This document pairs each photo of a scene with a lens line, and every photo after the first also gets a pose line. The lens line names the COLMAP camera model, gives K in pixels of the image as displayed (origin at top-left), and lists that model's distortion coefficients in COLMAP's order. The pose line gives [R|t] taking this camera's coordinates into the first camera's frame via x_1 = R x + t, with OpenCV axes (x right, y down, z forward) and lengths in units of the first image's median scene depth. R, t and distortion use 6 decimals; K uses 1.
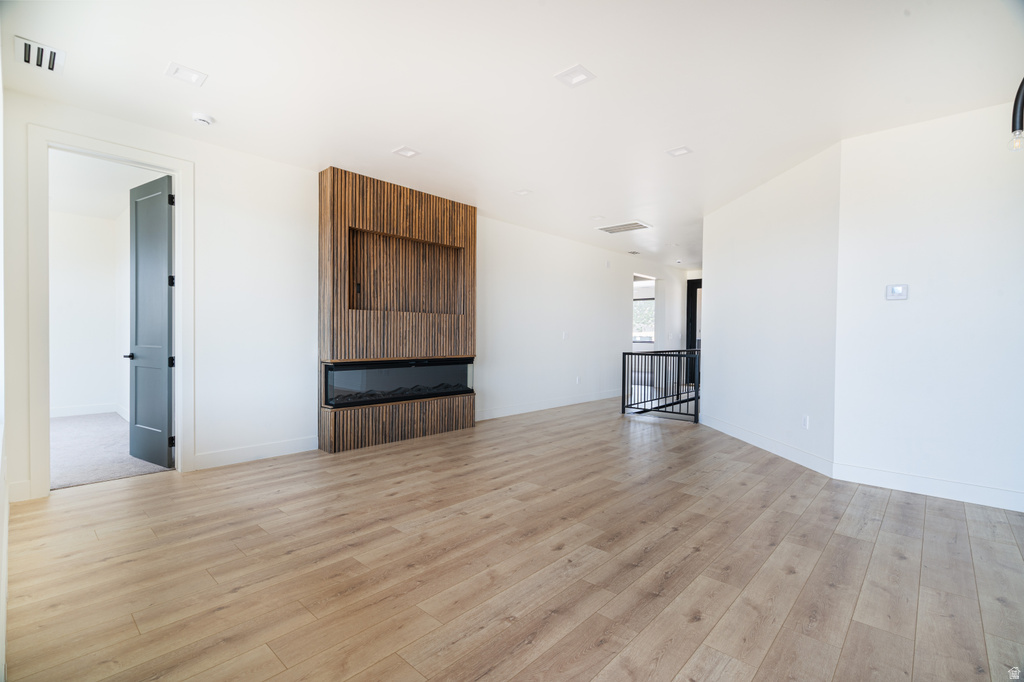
lens RADIAL K [[465.7, 0, 509.6], [0, 465.7, 344.7], [0, 0, 1]] dist [0.003810, 0.000801]
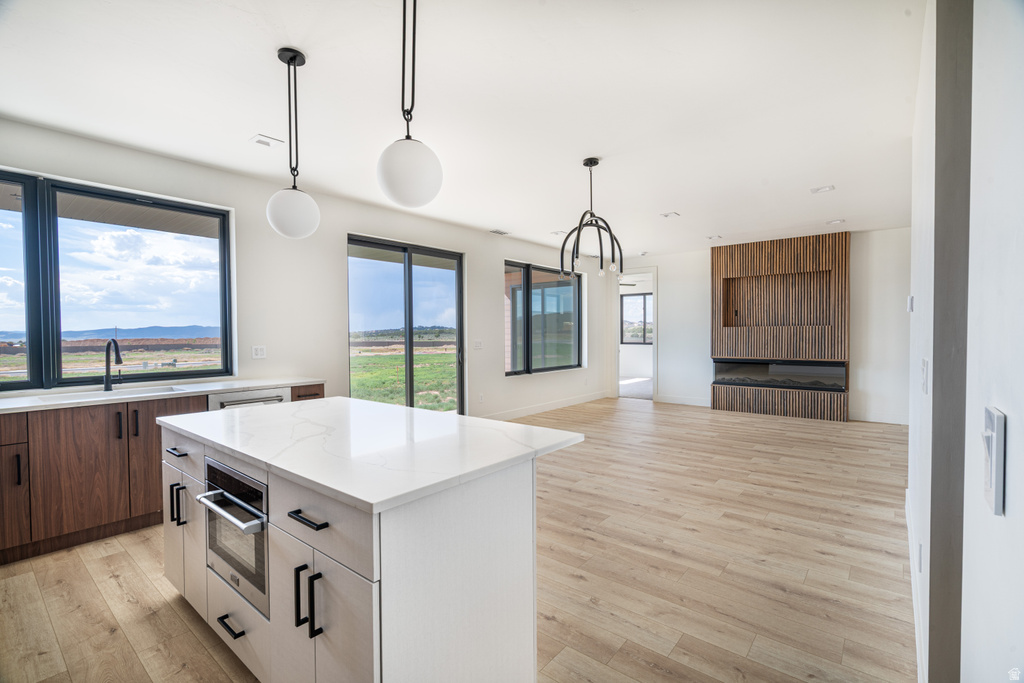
lens RADIAL K [[465.7, 0, 511.8], [0, 465.7, 344.8], [0, 0, 1]] dist [0.003810, 0.000801]
pose [[0.048399, 0.018049, -0.998665, 1.711507], [-0.011368, 0.999782, 0.017518, -0.041216], [0.998763, 0.010505, 0.048593, 0.191991]]
